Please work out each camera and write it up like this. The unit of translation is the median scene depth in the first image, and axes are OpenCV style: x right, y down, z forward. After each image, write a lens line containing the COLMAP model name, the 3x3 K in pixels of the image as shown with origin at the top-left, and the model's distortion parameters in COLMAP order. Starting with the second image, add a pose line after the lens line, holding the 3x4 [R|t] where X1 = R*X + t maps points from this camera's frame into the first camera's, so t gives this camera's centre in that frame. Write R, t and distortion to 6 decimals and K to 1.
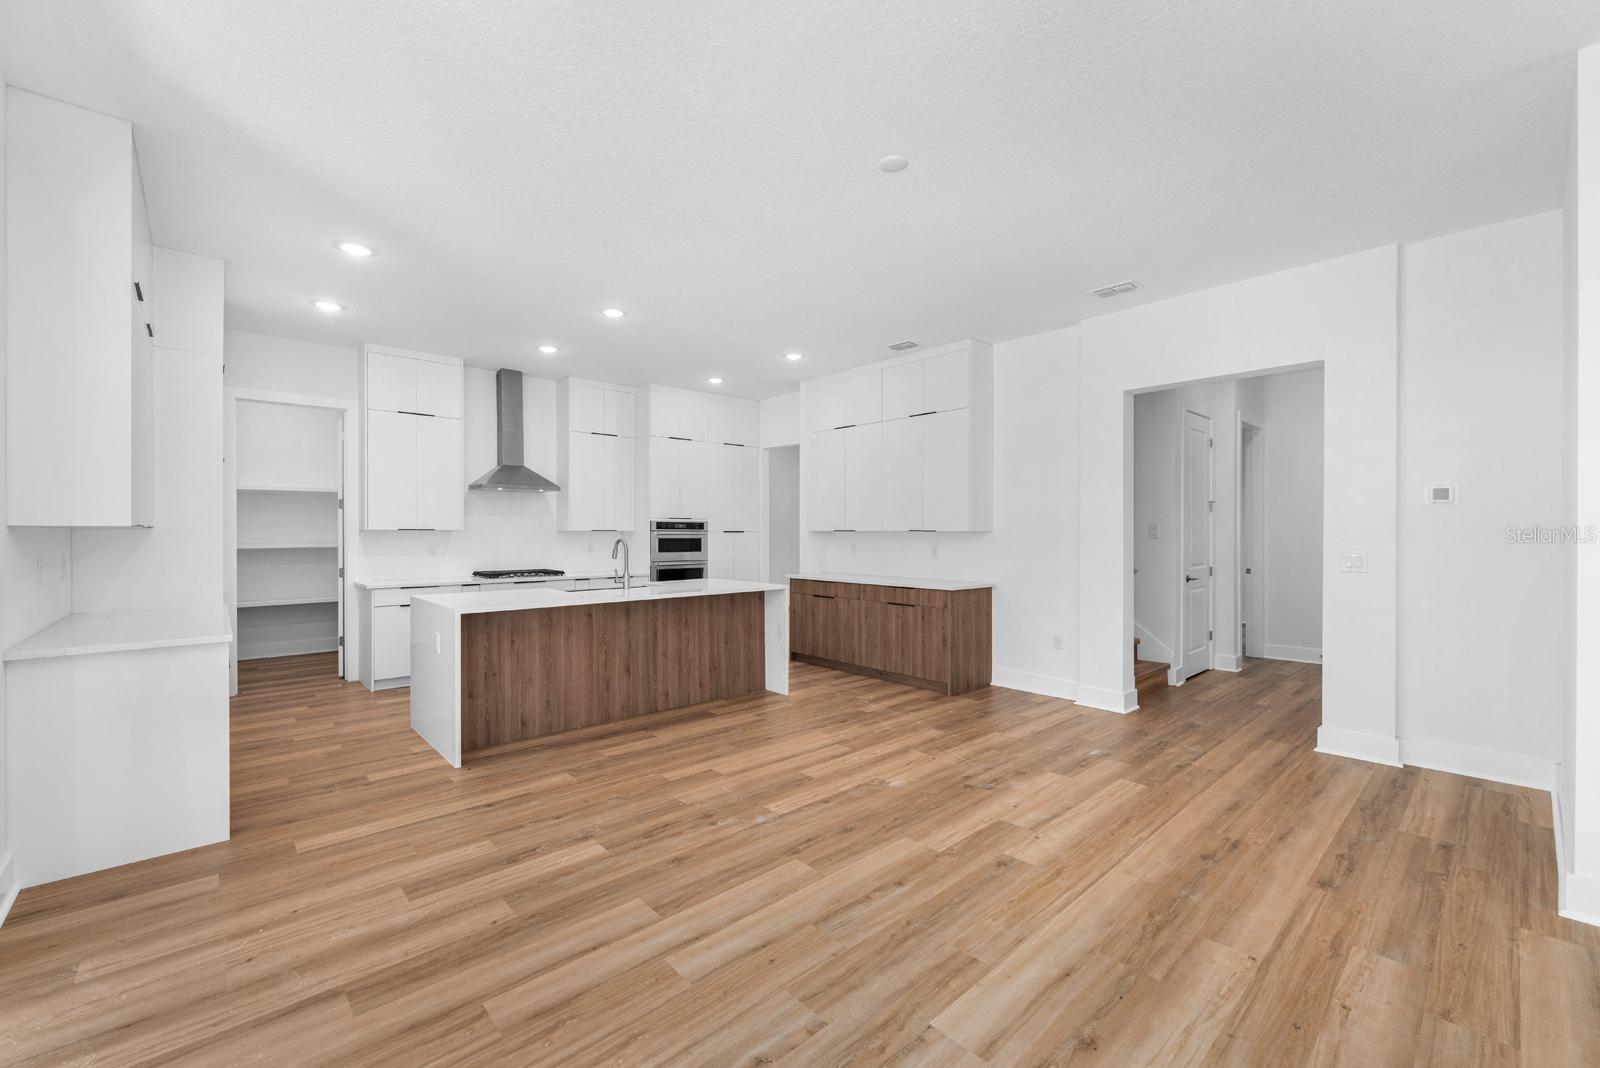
lens RADIAL K [[658.4, 0, 800.4], [0, 658.4, 533.8], [0, 0, 1]] dist [0.001747, -0.000300]
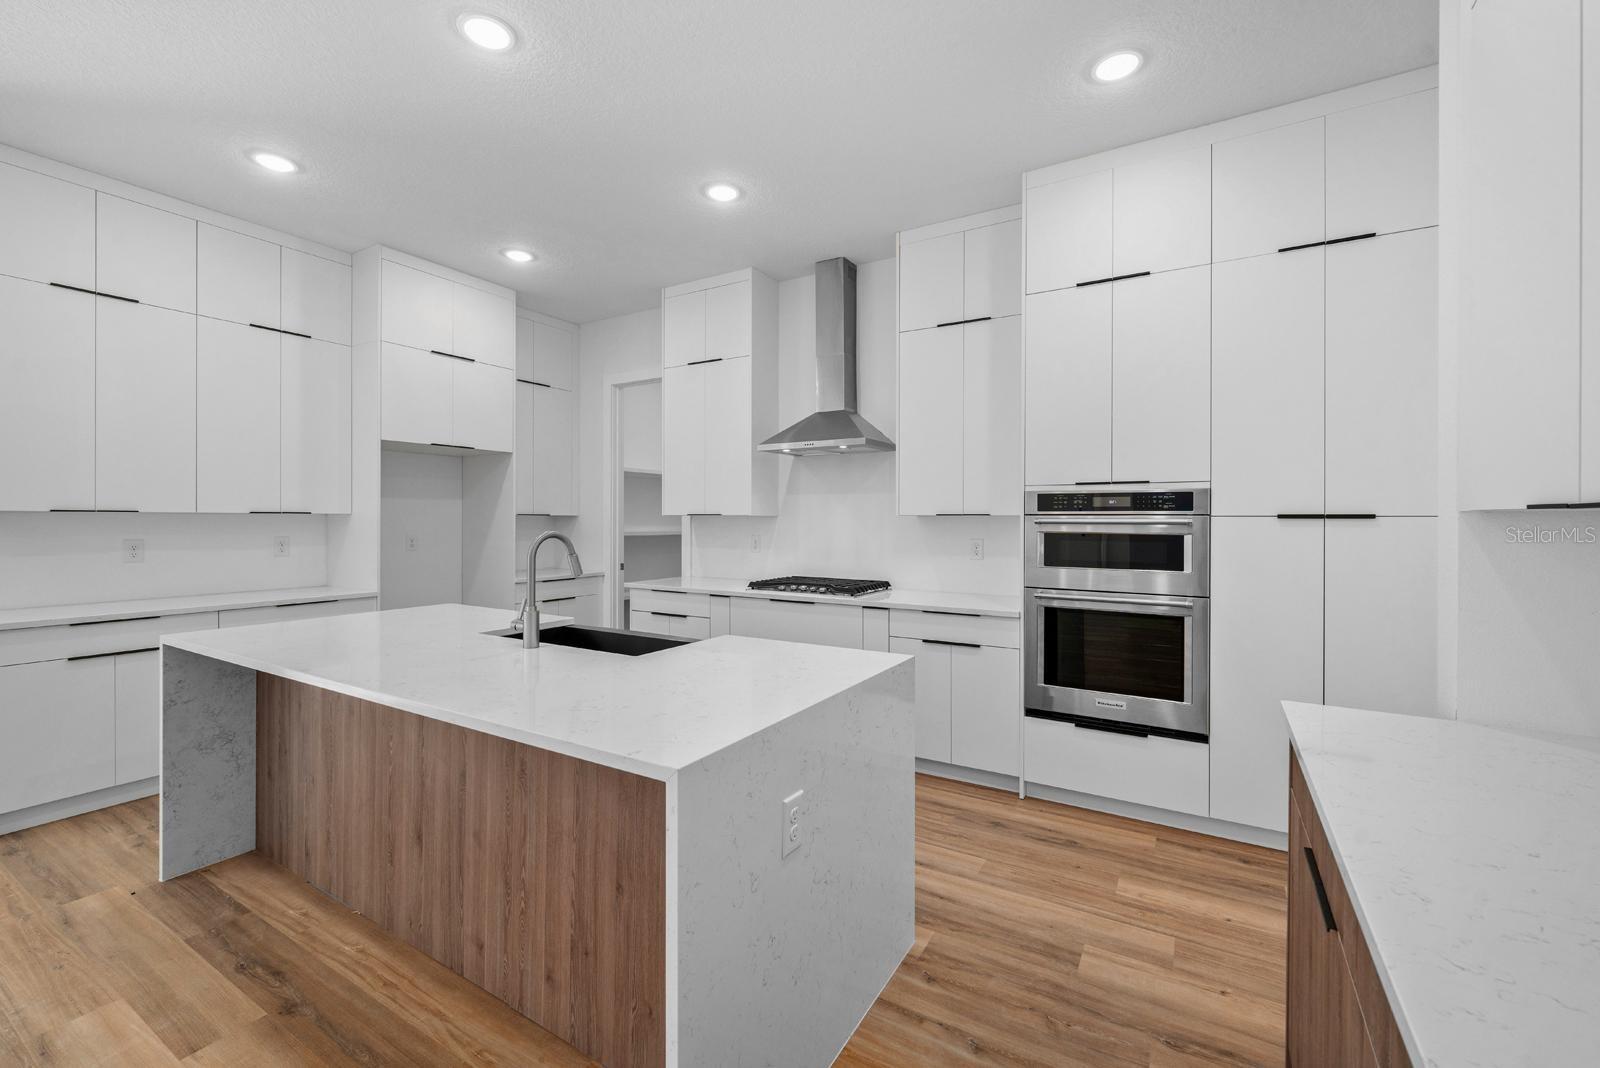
lens RADIAL K [[658.4, 0, 797.2], [0, 658.4, 523.1], [0, 0, 1]] dist [0.001747, -0.000300]
pose [[0.283872, 0.006166, -0.958842, 0.202334], [-0.003057, 0.999980, 0.005526, -0.001479], [0.958857, 0.001362, 0.283886, 1.030305]]
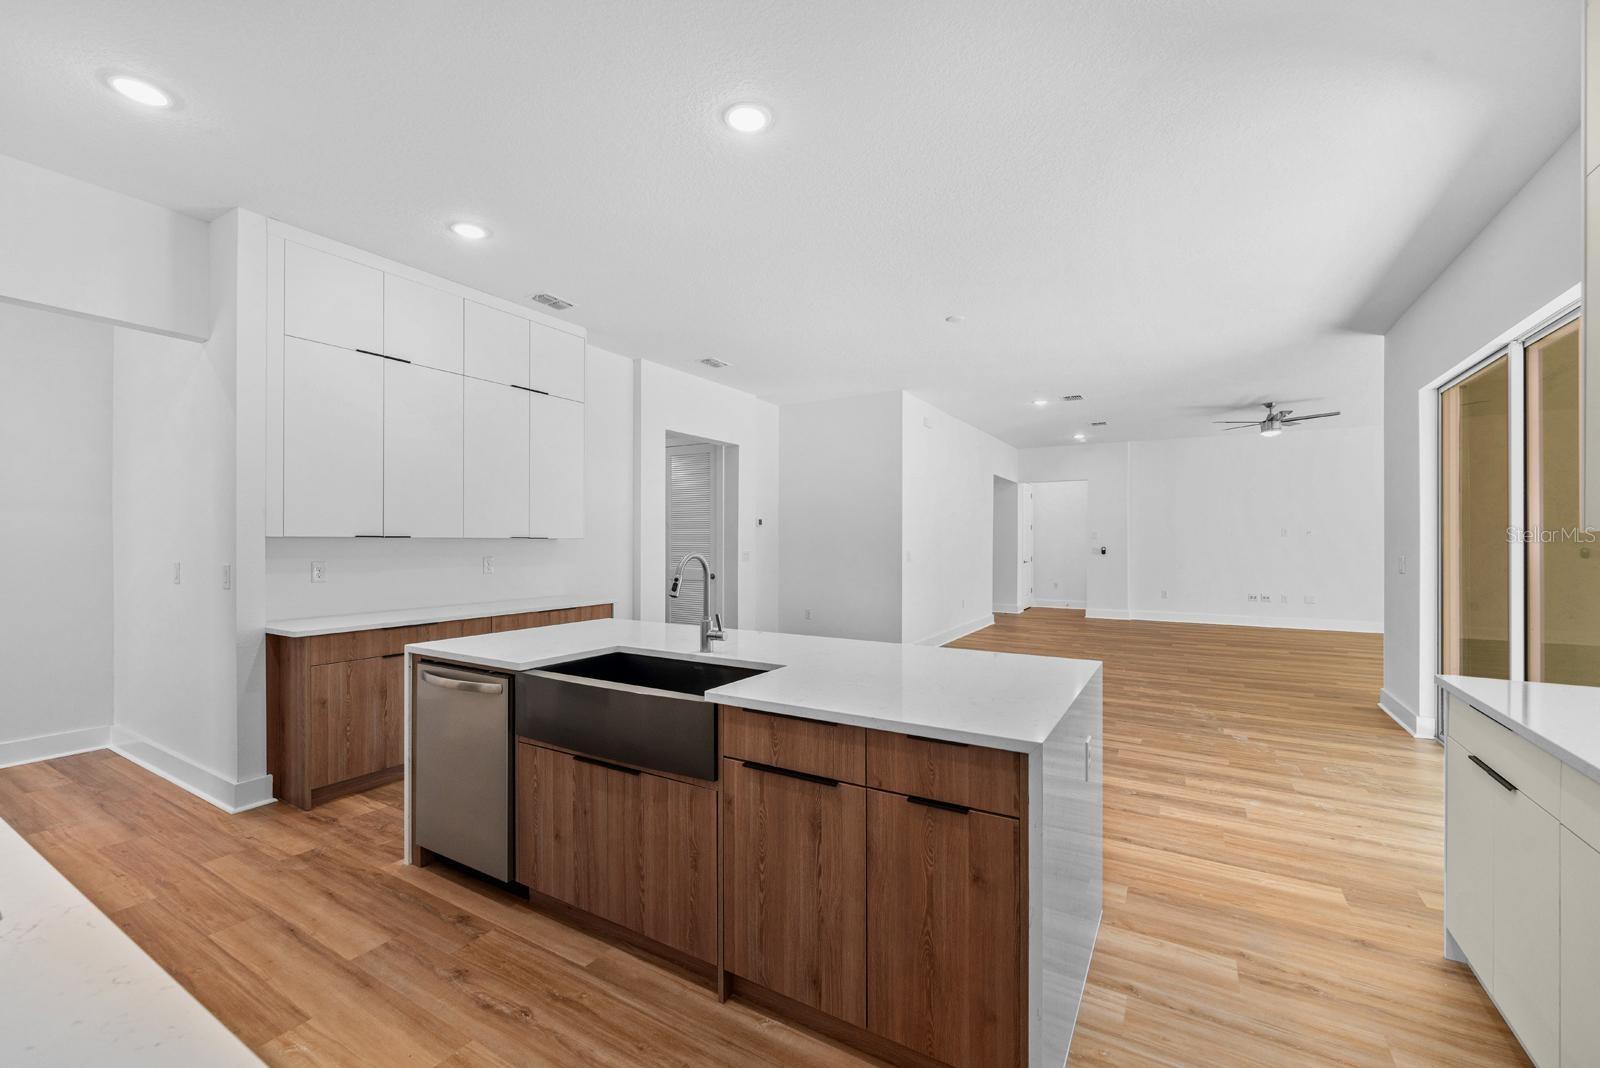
lens RADIAL K [[658.4, 0, 796.1], [0, 658.4, 538.3], [0, 0, 1]] dist [0.001747, -0.000300]
pose [[-0.290544, 0.000172, 0.956862, -0.760550], [0.002032, 0.999998, 0.000437, -0.004327], [-0.956859, 0.002071, -0.290544, 1.065728]]
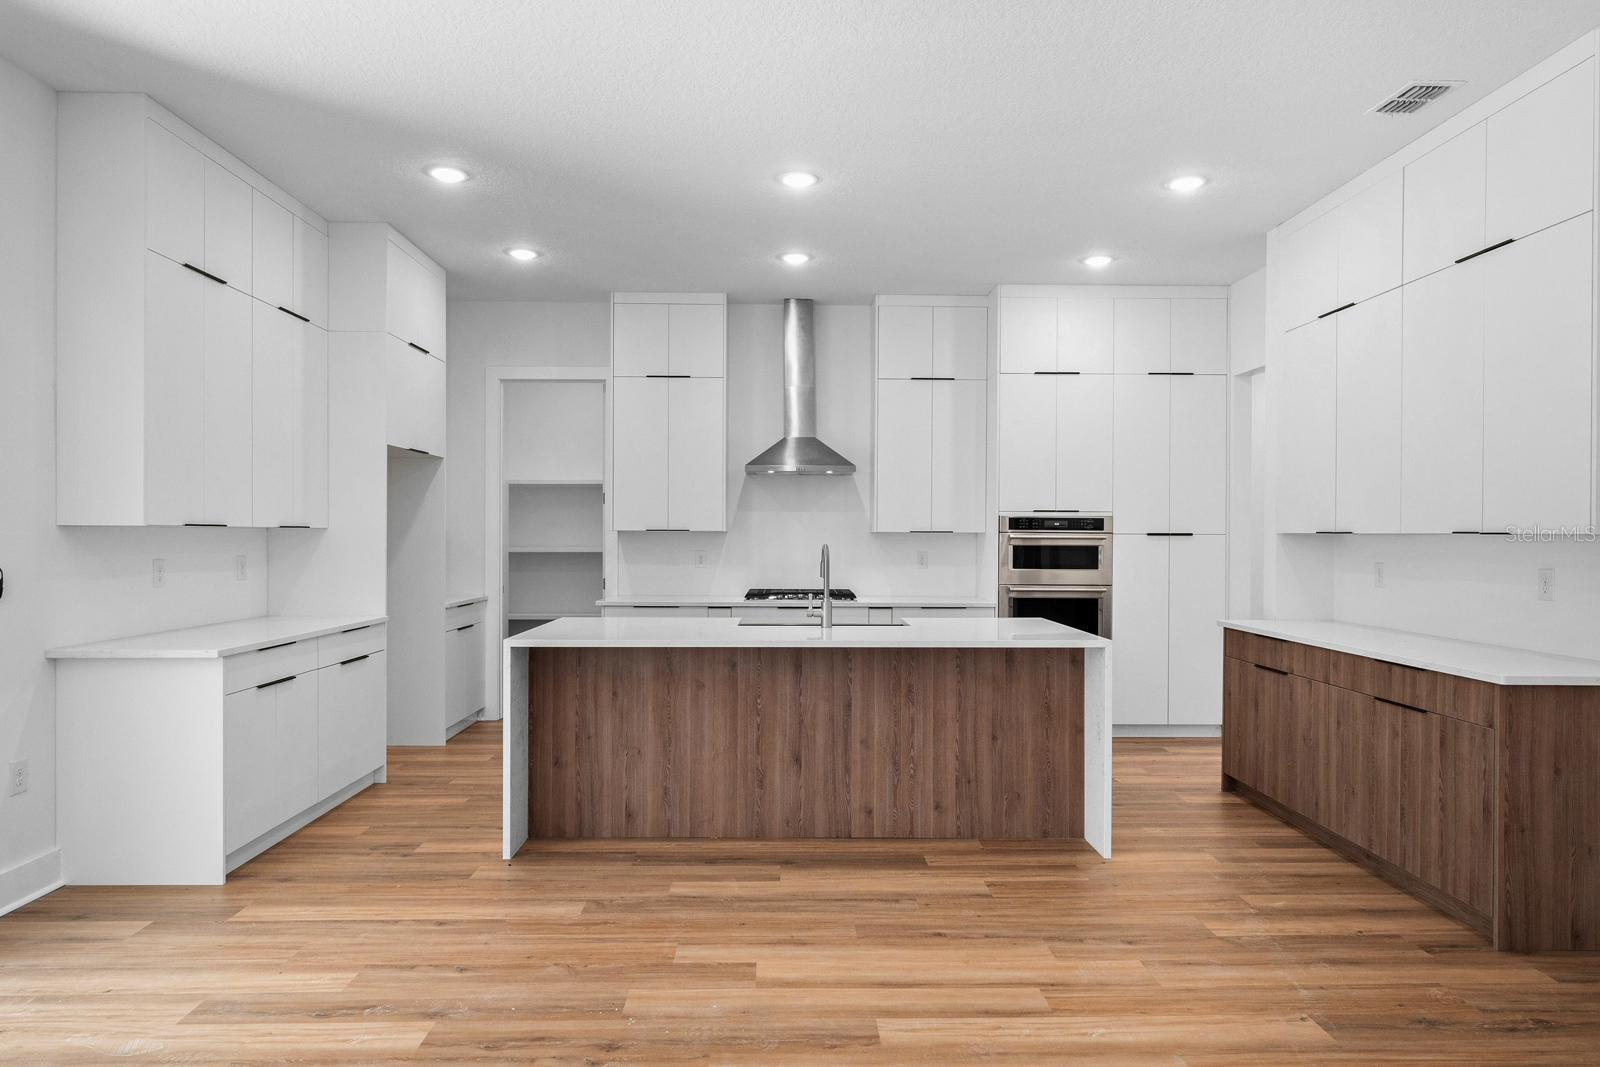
lens RADIAL K [[986.7, 0, 792.6], [0, 986.7, 538.4], [0, 0, 1]] dist [-0.000142, 0.000469]
pose [[0.751804, 0.005693, -0.659362, 0.310744], [-0.005154, 0.999983, 0.002758, -0.000780], [0.659366, 0.001324, 0.751821, 0.287010]]
